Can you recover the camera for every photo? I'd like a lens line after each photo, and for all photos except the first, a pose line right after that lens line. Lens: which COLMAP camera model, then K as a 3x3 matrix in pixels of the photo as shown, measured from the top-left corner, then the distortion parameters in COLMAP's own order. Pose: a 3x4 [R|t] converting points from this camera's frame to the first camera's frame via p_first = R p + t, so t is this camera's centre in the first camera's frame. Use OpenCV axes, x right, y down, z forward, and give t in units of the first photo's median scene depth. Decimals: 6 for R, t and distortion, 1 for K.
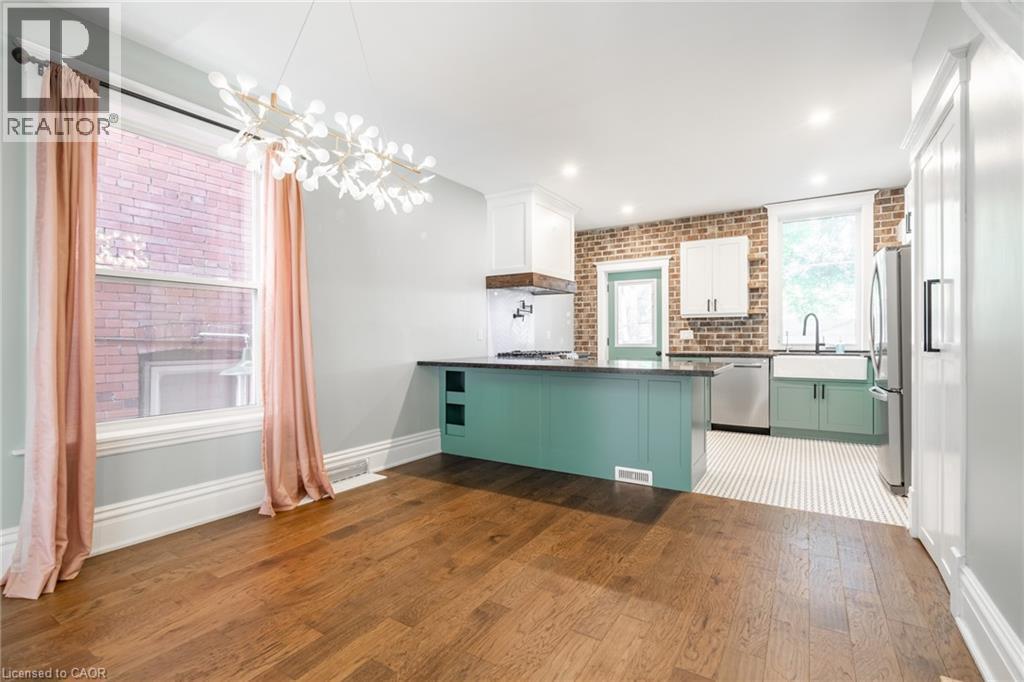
lens RADIAL K [[474.9, 0, 515.9], [0, 474.9, 342.0], [0, 0, 1]] dist [-0.001973, 0.000129]
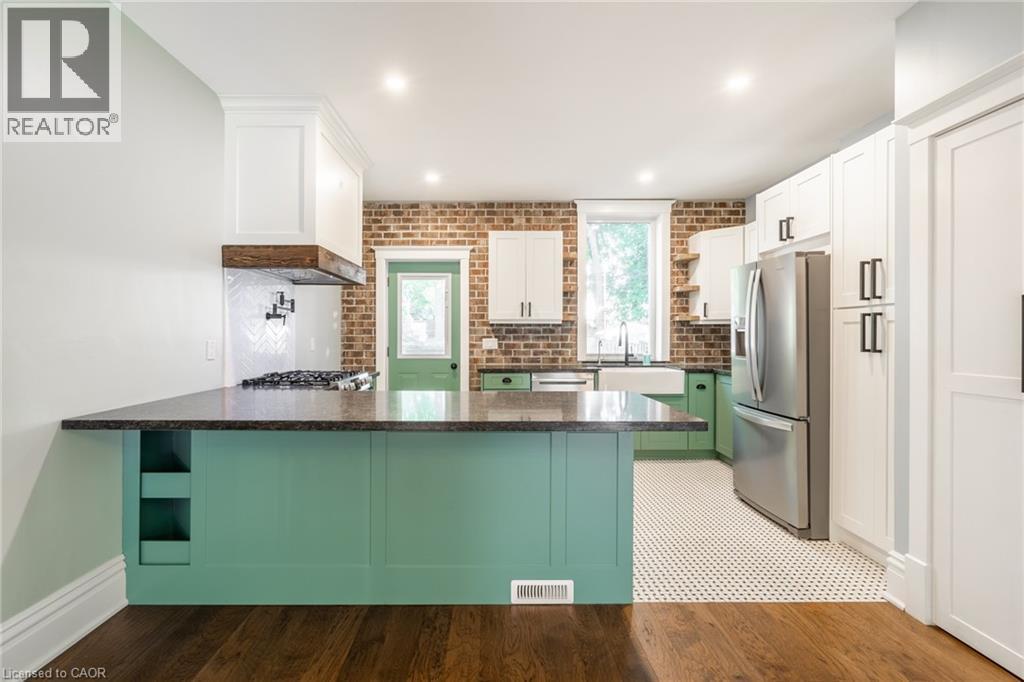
lens RADIAL K [[477.0, 0, 499.4], [0, 477.0, 336.8], [0, 0, 1]] dist [-0.004279, -0.000090]
pose [[0.848412, 0.004012, 0.529321, -0.070354], [0.000310, 0.999967, -0.008076, -0.021554], [-0.529336, 0.007016, 0.848383, 0.300613]]
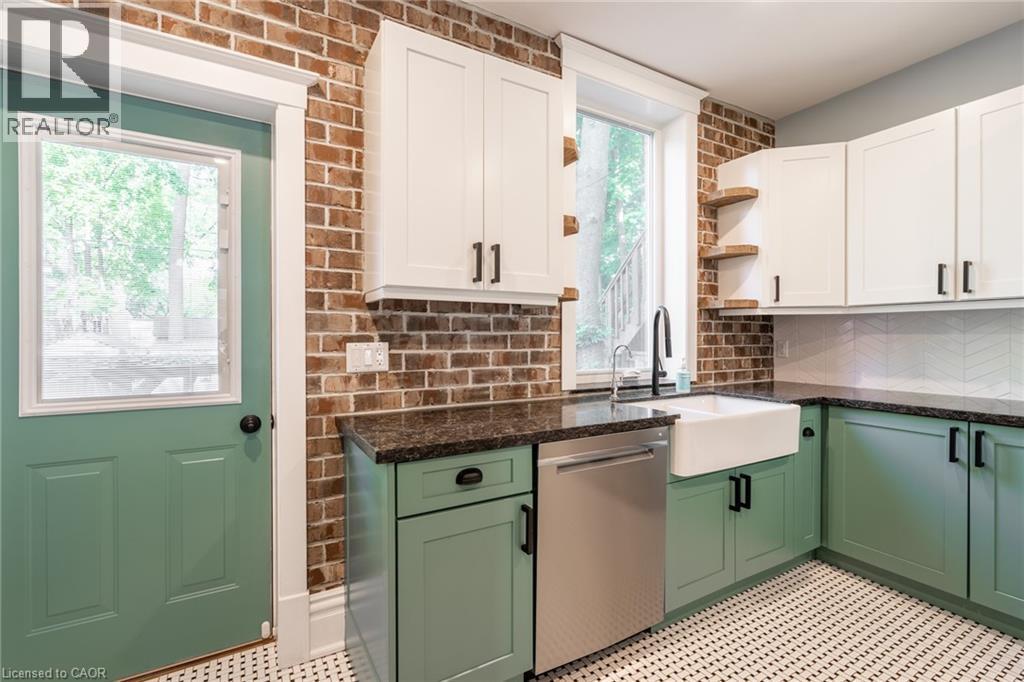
lens RADIAL K [[463.7, 0, 515.2], [0, 463.7, 339.4], [0, 0, 1]] dist [-0.002477, 0.000142]
pose [[0.480891, 0.000984, 0.876780, 0.153211], [0.007925, 0.999954, -0.005469, -0.025318], [-0.876744, 0.009578, 0.480861, 0.815393]]
